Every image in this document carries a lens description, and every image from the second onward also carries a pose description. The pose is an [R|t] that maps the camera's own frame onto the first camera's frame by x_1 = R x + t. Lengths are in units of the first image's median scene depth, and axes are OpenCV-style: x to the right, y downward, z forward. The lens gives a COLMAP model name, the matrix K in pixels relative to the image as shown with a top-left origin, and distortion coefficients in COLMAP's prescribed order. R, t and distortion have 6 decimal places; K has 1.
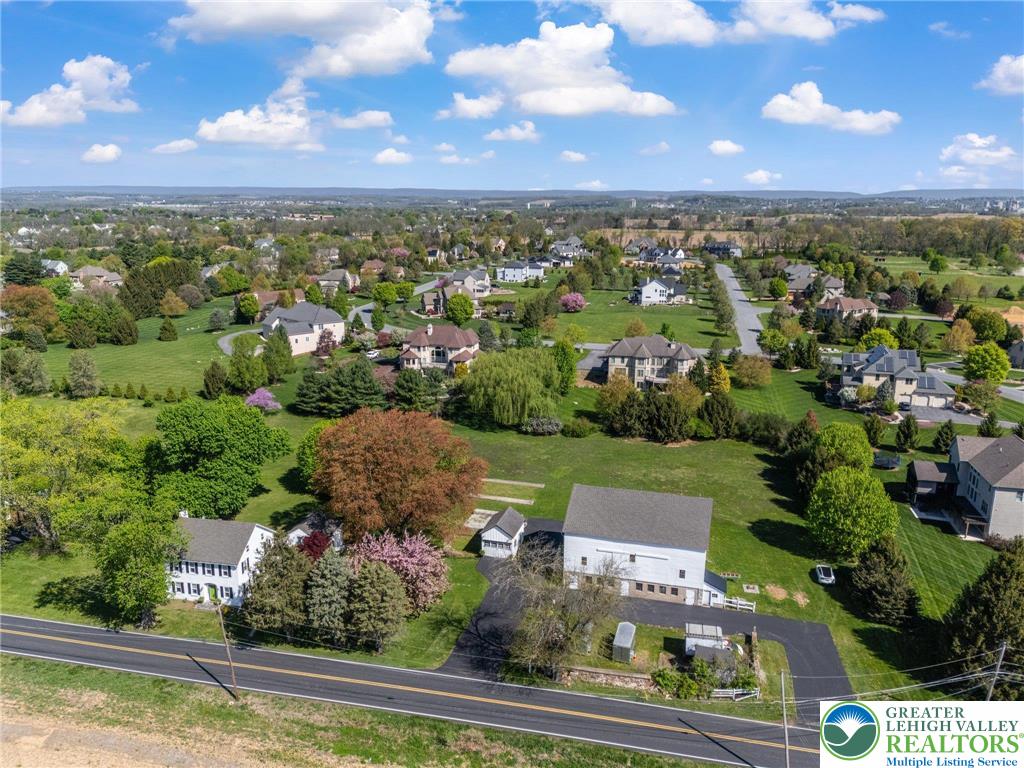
lens RADIAL K [[753.3, 0, 512.0], [0, 753.3, 384.0], [0, 0, 1]] dist [0.081149, -0.071562]
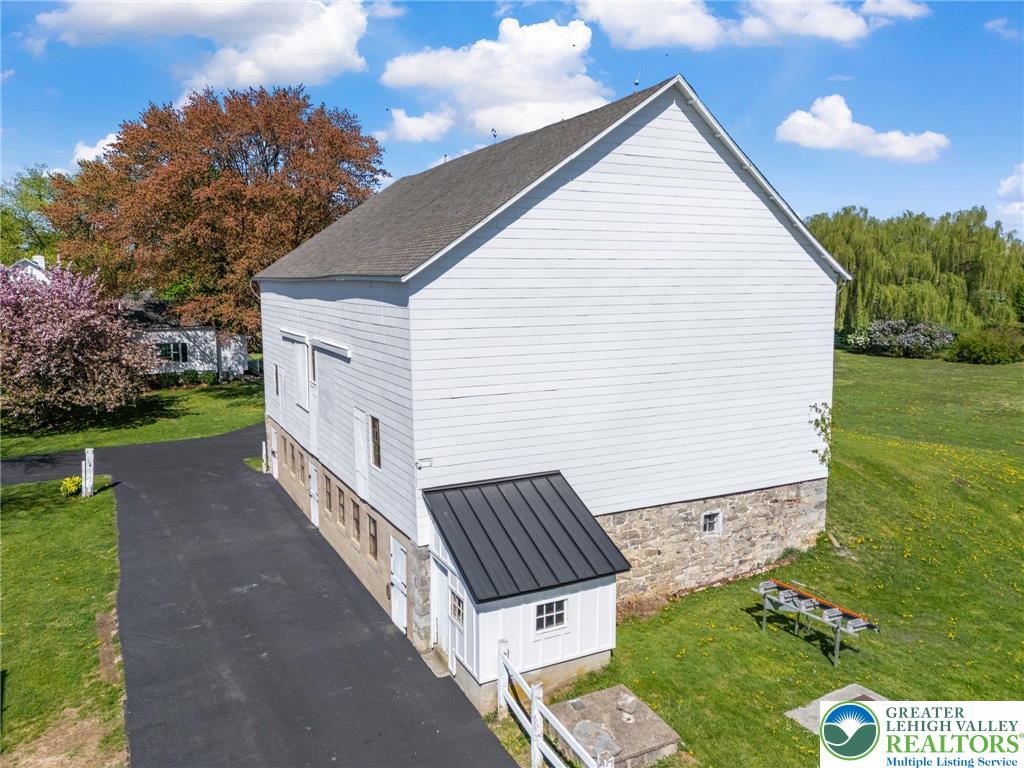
lens RADIAL K [[753.3, 0, 512.0], [0, 753.3, 384.0], [0, 0, 1]] dist [0.081149, -0.071562]
pose [[0.675631, 0.097461, -0.730770, 0.230284], [-0.176476, 0.983786, -0.031956, 0.143336], [0.715807, 0.150553, 0.681875, 0.542810]]
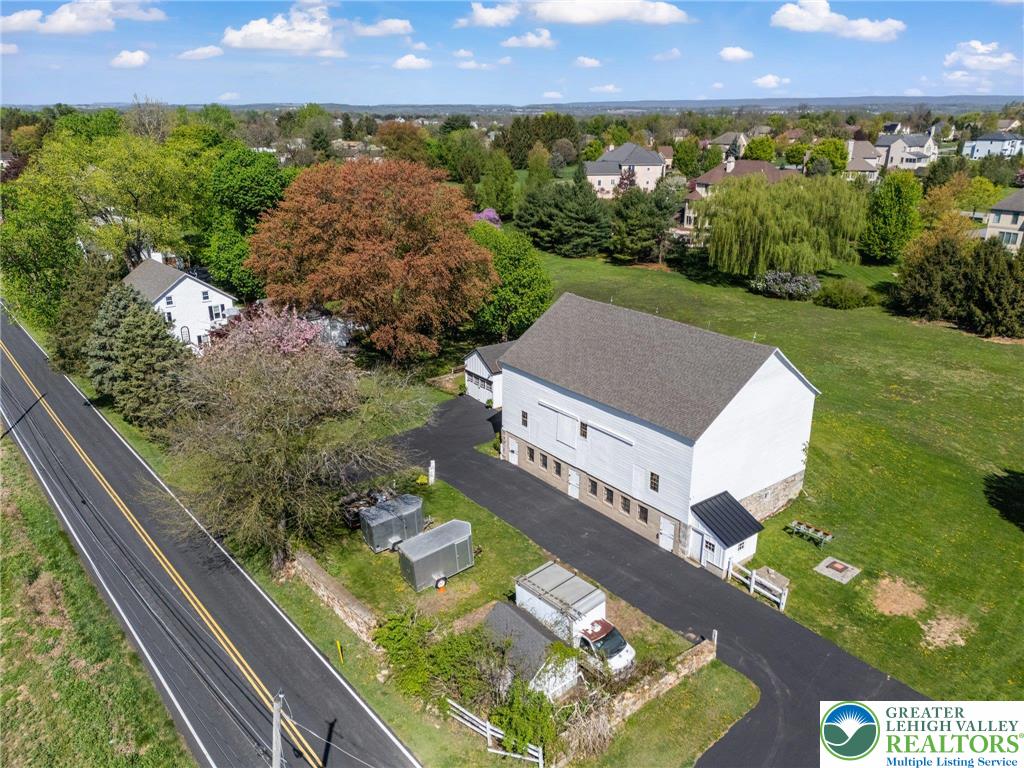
lens RADIAL K [[753.3, 0, 512.0], [0, 753.3, 384.0], [0, 0, 1]] dist [0.081149, -0.071562]
pose [[0.800314, 0.203807, -0.563879, 0.247217], [-0.146131, 0.978398, 0.146227, 0.080884], [0.581500, -0.034627, 0.812809, 0.341406]]
